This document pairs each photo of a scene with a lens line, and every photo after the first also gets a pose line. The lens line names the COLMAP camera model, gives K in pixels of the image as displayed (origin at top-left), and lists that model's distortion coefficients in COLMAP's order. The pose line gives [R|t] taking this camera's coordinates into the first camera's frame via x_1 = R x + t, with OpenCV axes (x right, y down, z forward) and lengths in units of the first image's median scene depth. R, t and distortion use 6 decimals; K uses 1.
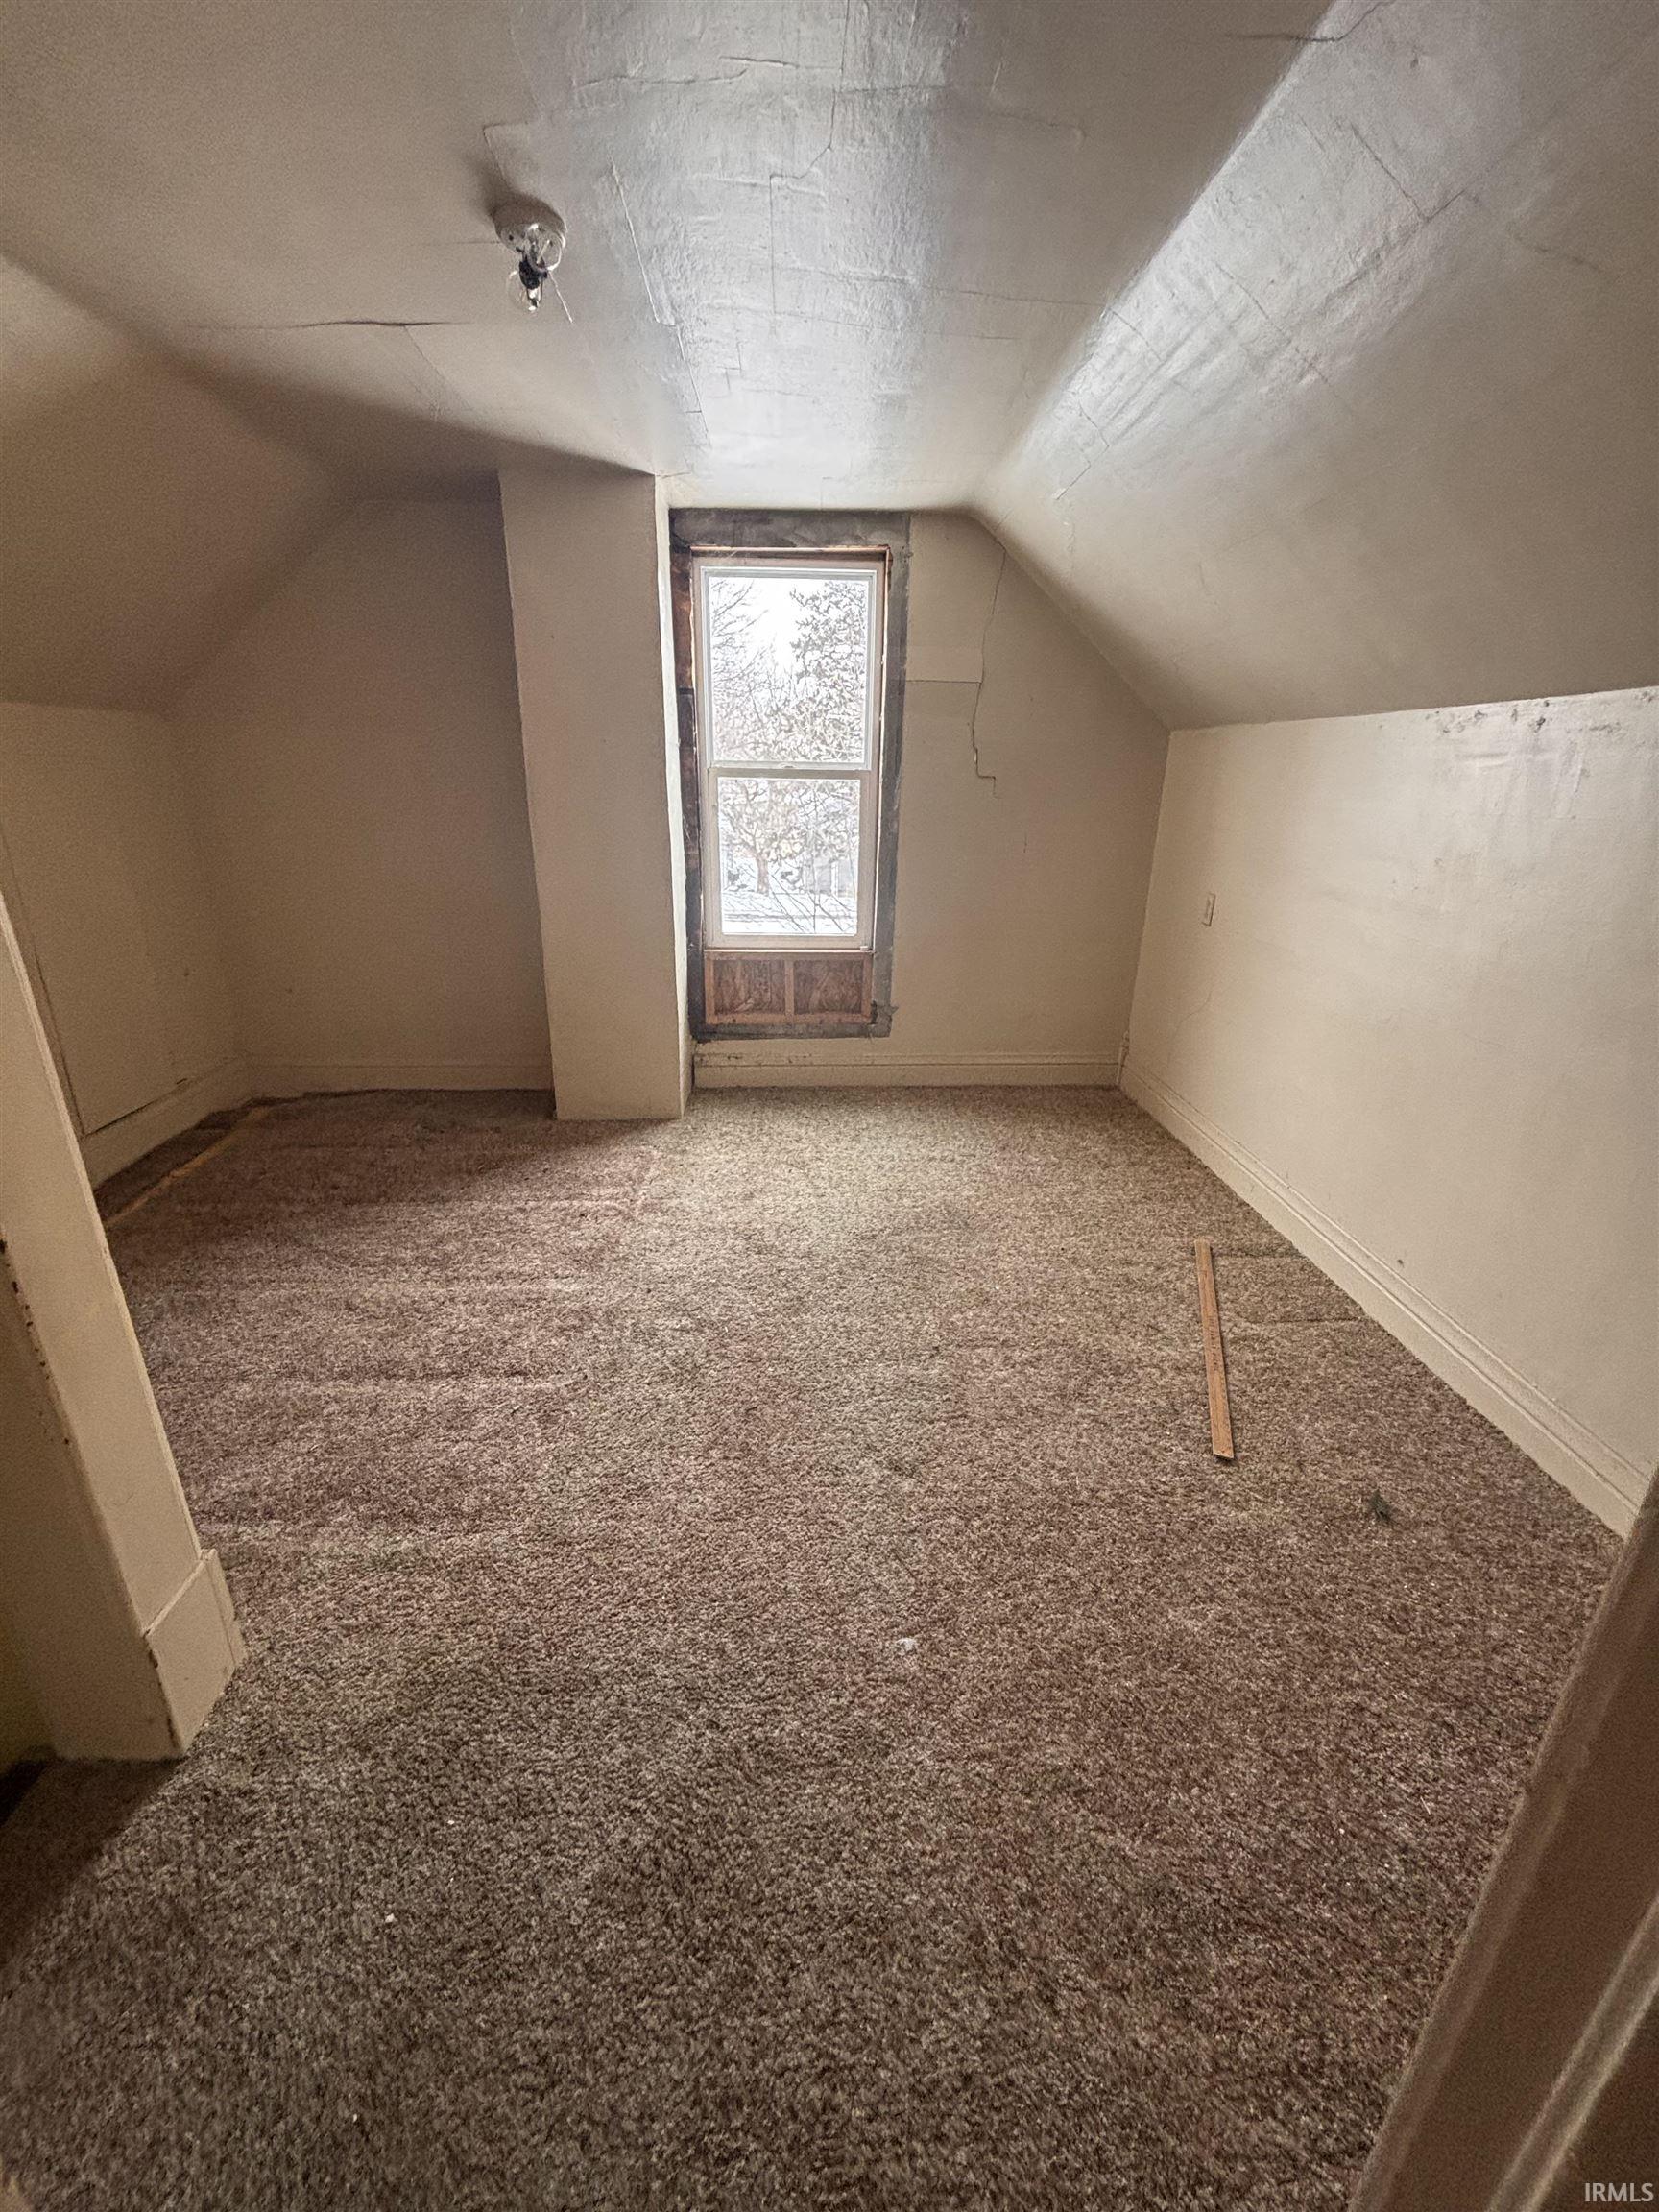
lens RADIAL K [[887.9, 0, 832.5], [0, 887.9, 1104.2], [0, 0, 1]] dist [-0.002769, 0.000554]
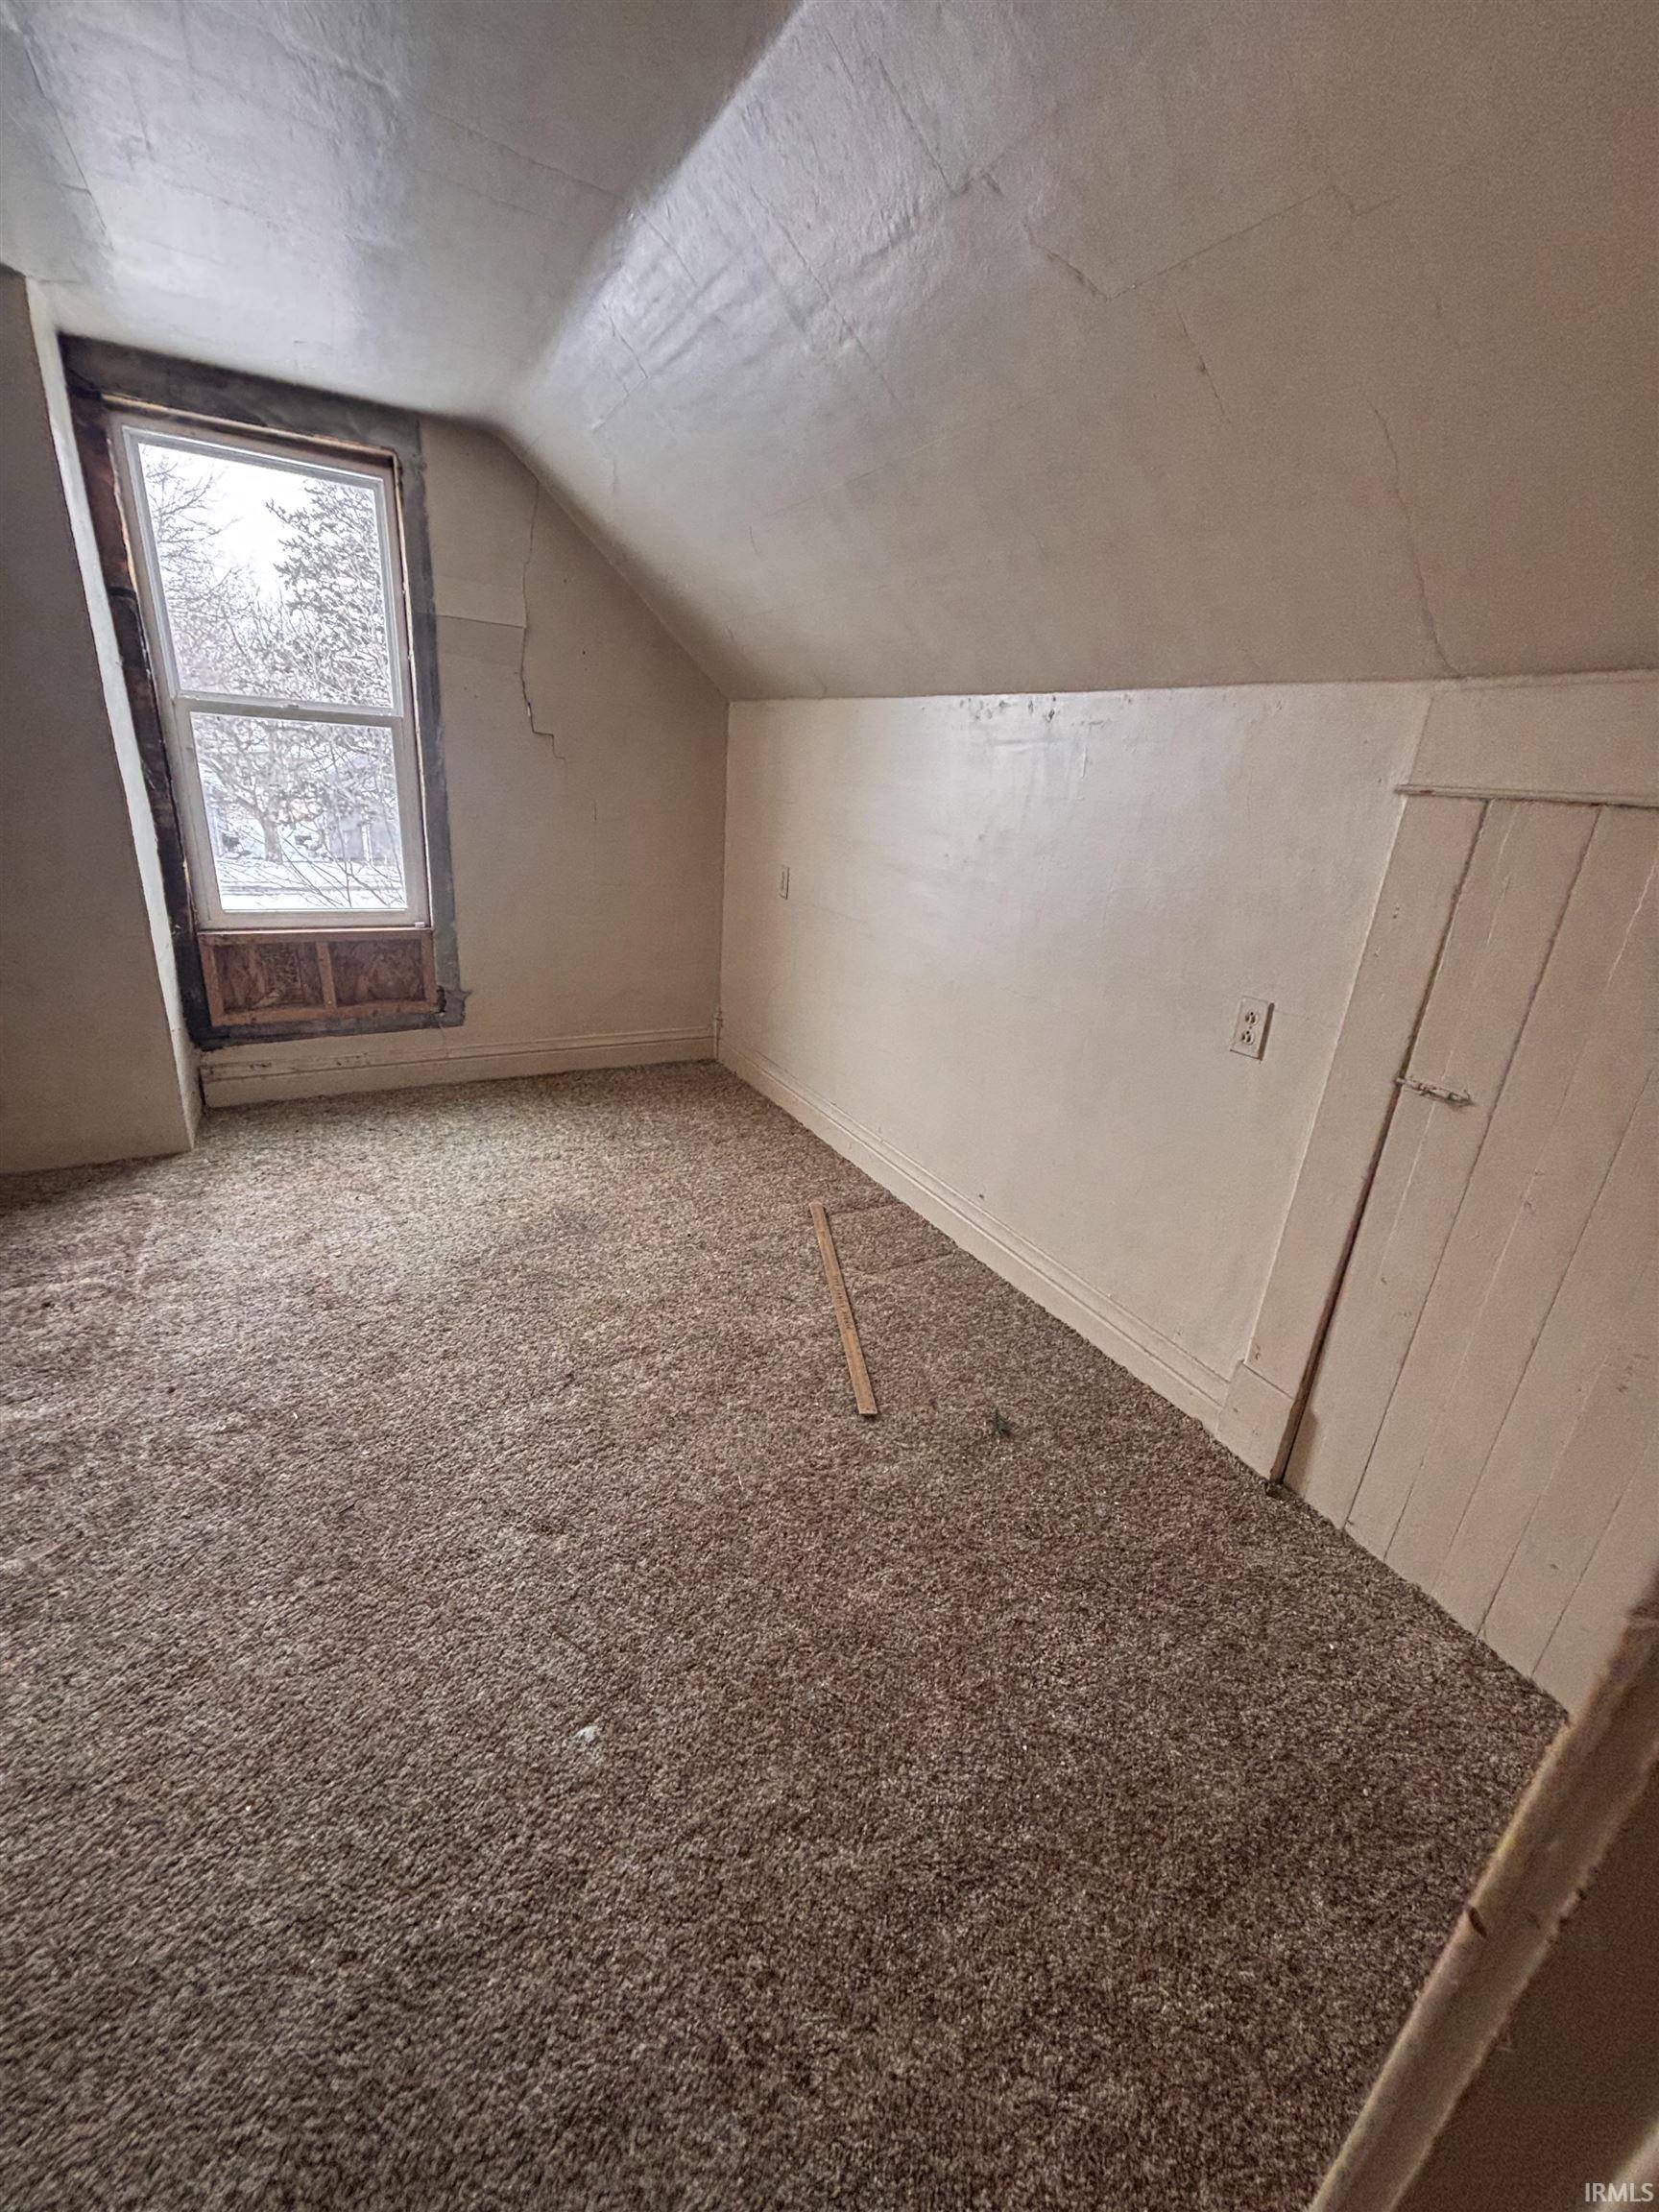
lens RADIAL K [[887.9, 0, 834.1], [0, 887.9, 1106.4], [0, 0, 1]] dist [-0.002769, 0.000554]
pose [[0.891656, -0.113007, 0.438383, -0.009248], [0.098229, 0.993568, 0.056331, -0.023424], [-0.441929, -0.007166, 0.897021, 0.099775]]
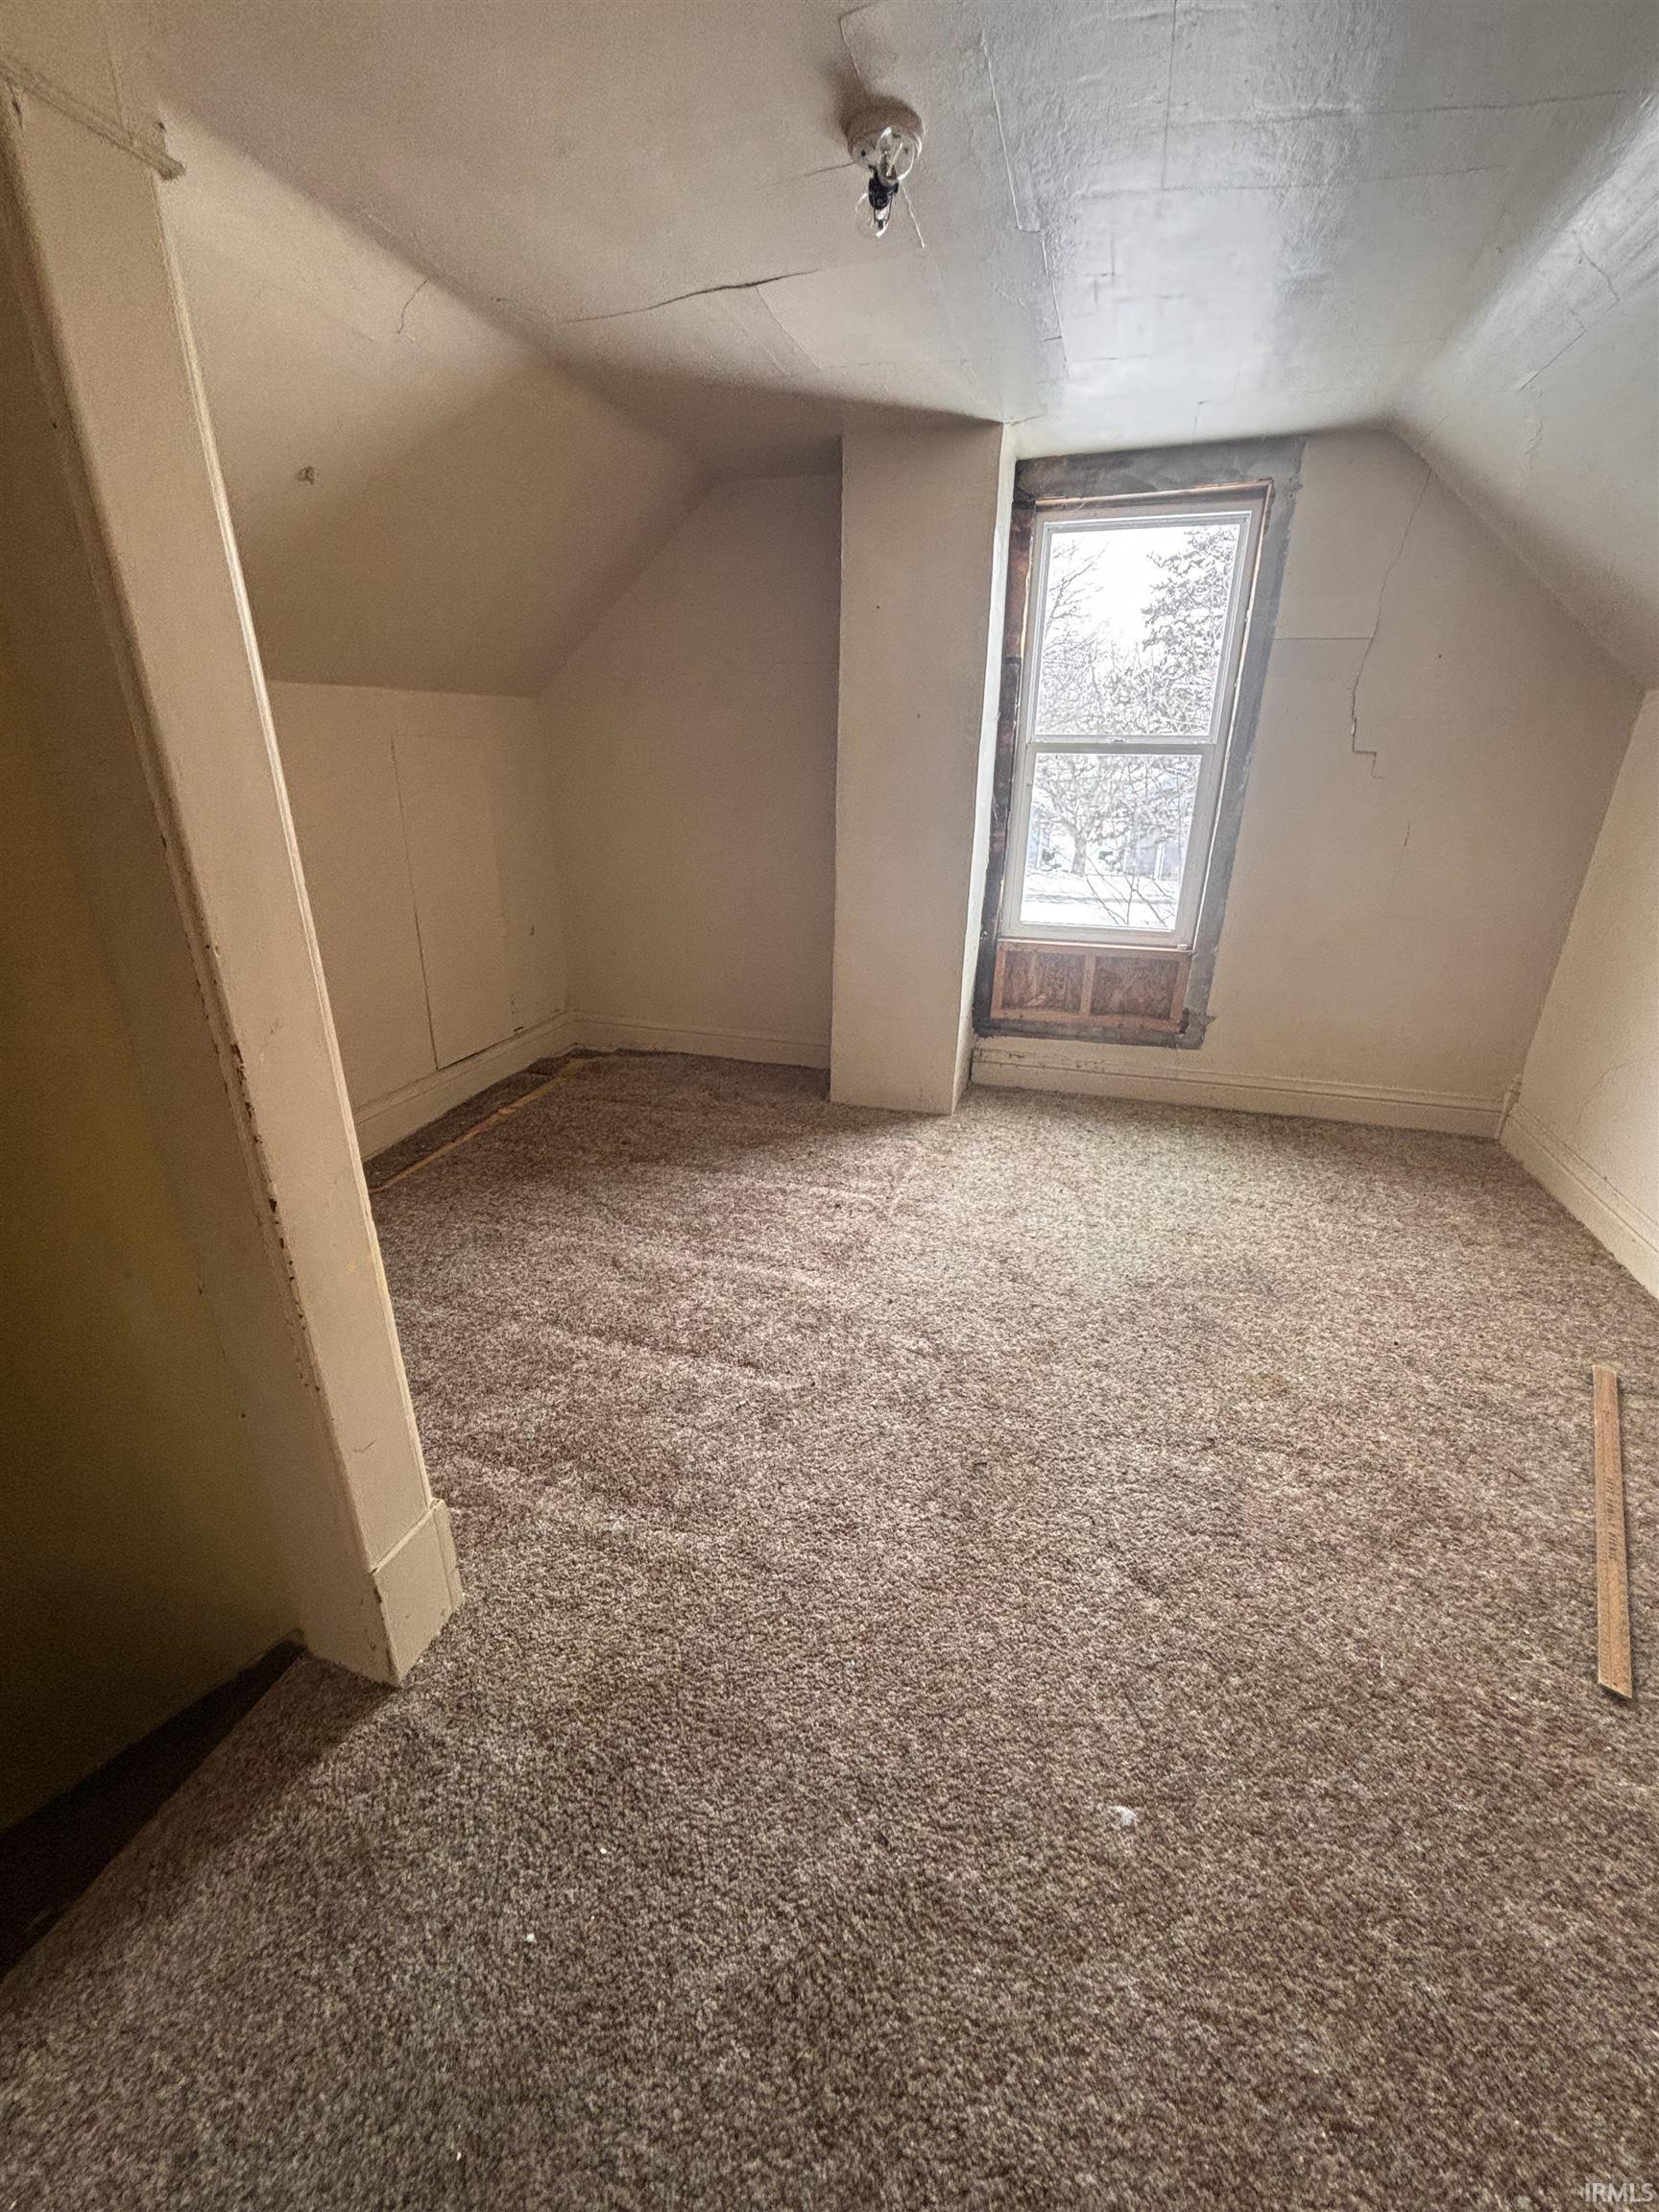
lens RADIAL K [[887.9, 0, 827.4], [0, 887.9, 1104.9], [0, 0, 1]] dist [-0.002769, 0.000554]
pose [[0.941274, 0.119399, -0.315828, 0.004306], [-0.111647, 0.992835, 0.042596, -0.042822], [0.318651, -0.004833, 0.947860, 0.113408]]
